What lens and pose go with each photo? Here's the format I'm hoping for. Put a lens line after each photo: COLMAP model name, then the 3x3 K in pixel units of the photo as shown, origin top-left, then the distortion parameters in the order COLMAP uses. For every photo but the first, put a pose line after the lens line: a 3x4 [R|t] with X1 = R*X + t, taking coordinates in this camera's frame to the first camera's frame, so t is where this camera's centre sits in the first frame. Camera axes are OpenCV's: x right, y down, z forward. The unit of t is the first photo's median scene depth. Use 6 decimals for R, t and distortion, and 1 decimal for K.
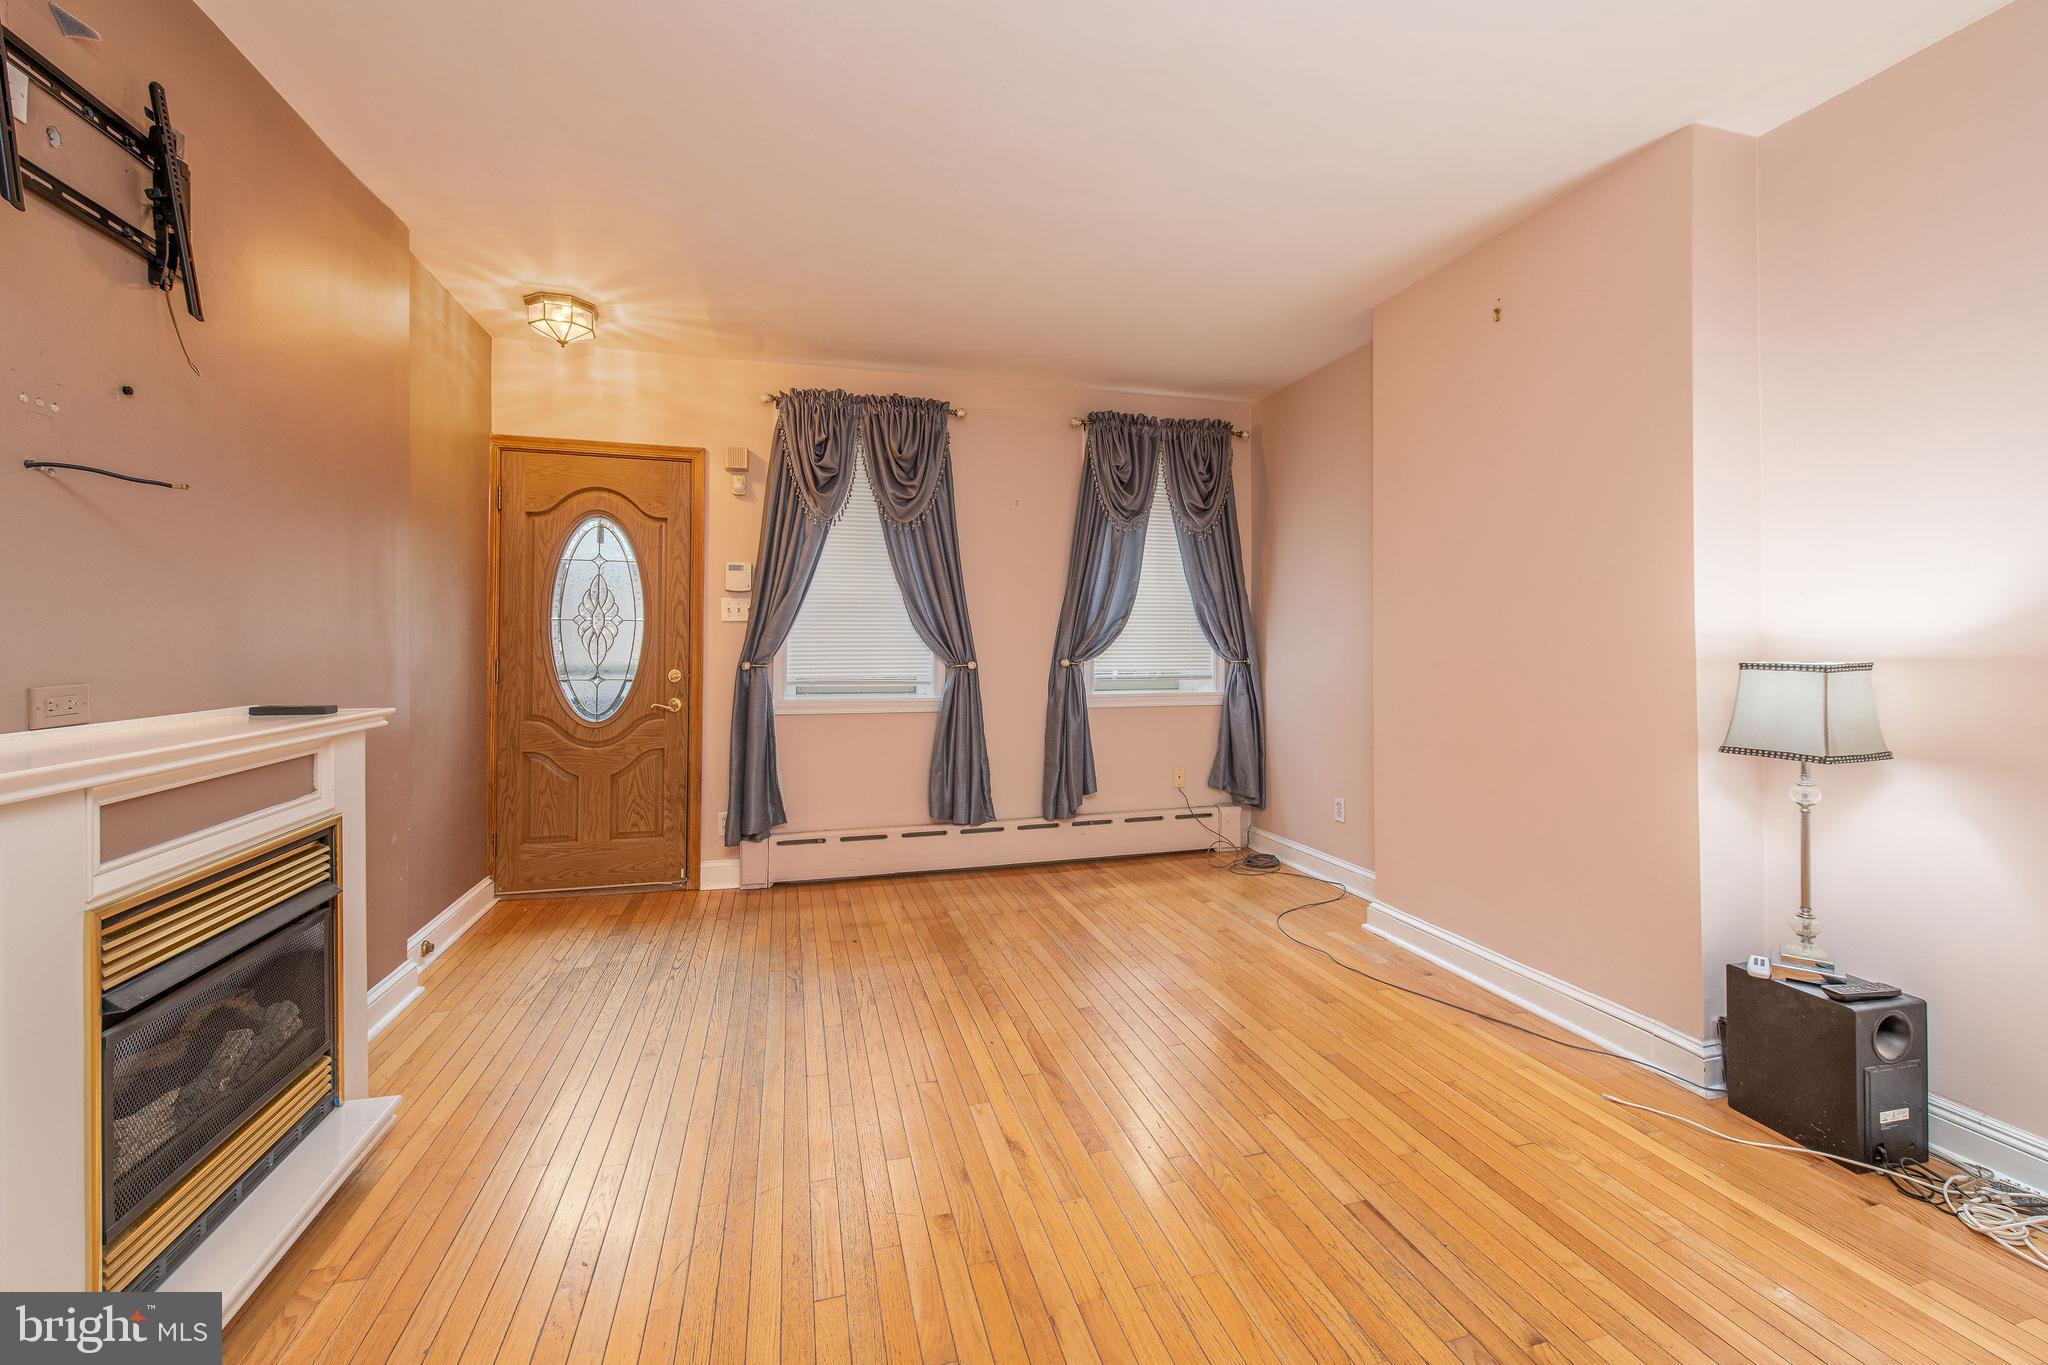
lens RADIAL K [[815.9, 0, 1015.6], [0, 815.9, 634.6], [0, 0, 1]] dist [0.008328, -0.004870]
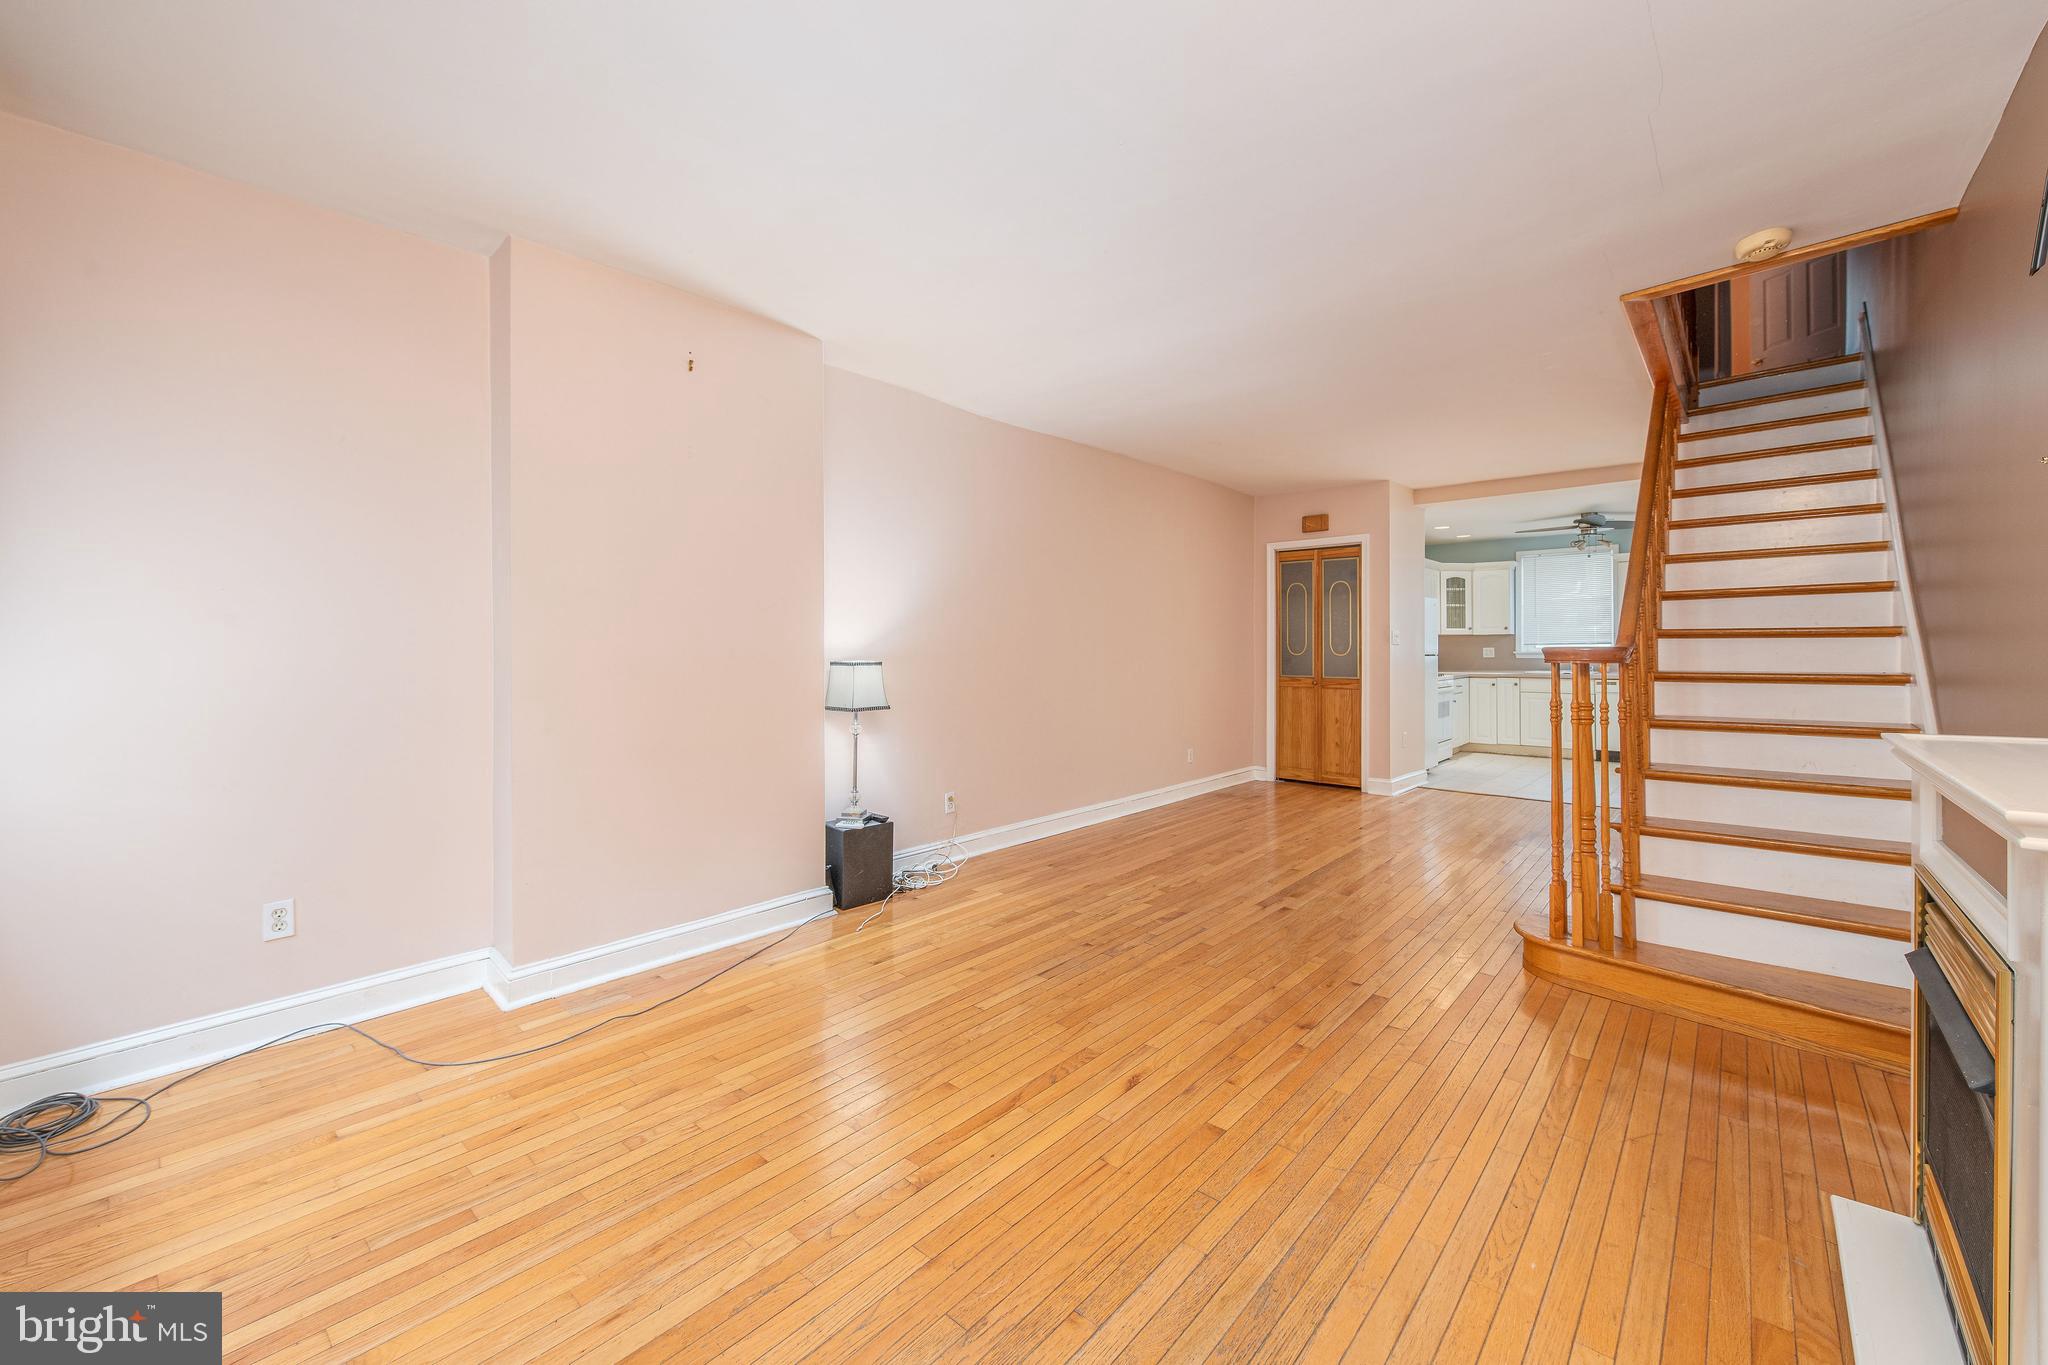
lens RADIAL K [[809.3, 0, 1016.8], [0, 809.3, 647.9], [0, 0, 1]] dist [0.001997, -0.000076]
pose [[-0.543292, 0.002657, 0.839539, -0.437757], [-0.006992, 0.999946, -0.007689, 0.006776], [-0.839514, -0.010047, -0.543245, 0.877222]]
